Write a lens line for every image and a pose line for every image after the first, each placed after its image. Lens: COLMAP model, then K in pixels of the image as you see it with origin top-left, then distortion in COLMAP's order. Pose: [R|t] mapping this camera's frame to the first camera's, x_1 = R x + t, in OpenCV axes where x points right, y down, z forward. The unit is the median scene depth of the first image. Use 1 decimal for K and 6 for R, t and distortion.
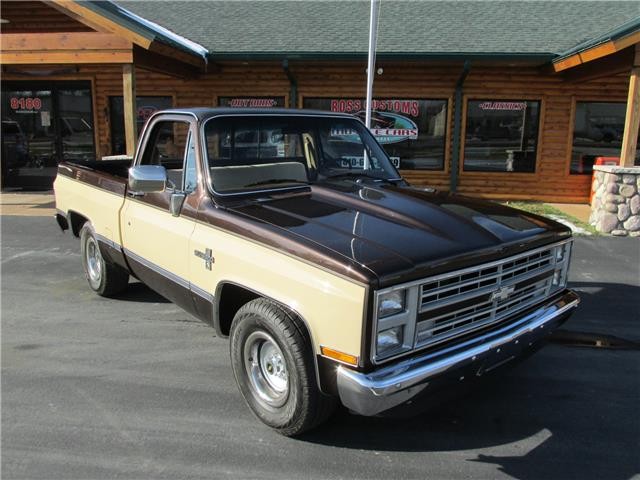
lens RADIAL K [[533.8, 0, 323.2], [0, 533.8, 239.7], [0, 0, 1]] dist [-0.032778, 0.008003]
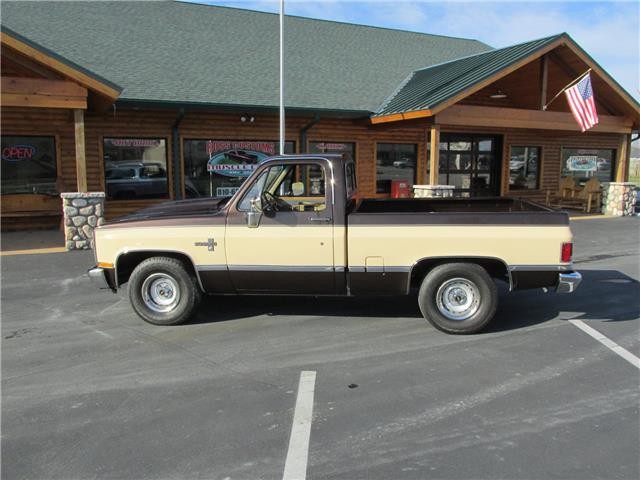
lens RADIAL K [[533.8, 0, 323.2], [0, 533.8, 239.7], [0, 0, 1]] dist [-0.032778, 0.008003]
pose [[0.847639, -0.087831, 0.523253, -0.425193], [0.119460, 0.992474, -0.026925, 0.021432], [-0.516950, 0.085330, 0.851752, -0.139618]]
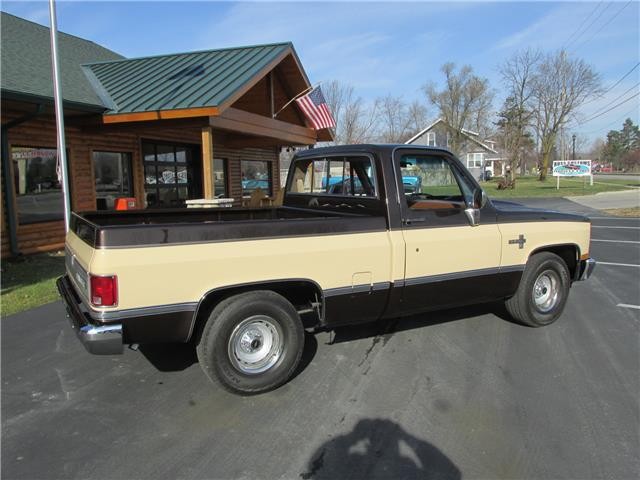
lens RADIAL K [[533.8, 0, 323.2], [0, 533.8, 239.7], [0, 0, 1]] dist [-0.032778, 0.008003]
pose [[0.175084, -0.131529, 0.975728, -0.527863], [0.230589, 0.968950, 0.089239, -0.069566], [-0.957170, 0.209368, 0.199977, 0.357421]]
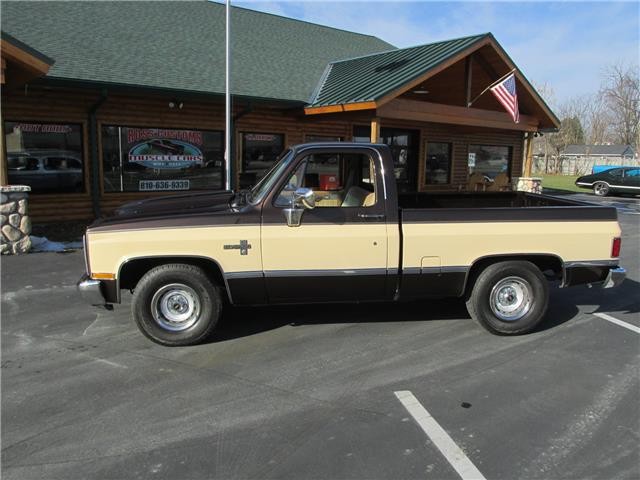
lens RADIAL K [[533.8, 0, 323.2], [0, 533.8, 239.7], [0, 0, 1]] dist [-0.032778, 0.008003]
pose [[0.699724, -0.109684, 0.705944, -0.504815], [0.140455, 0.989979, 0.014598, -0.003221], [-0.700471, 0.088939, 0.708118, -0.002909]]
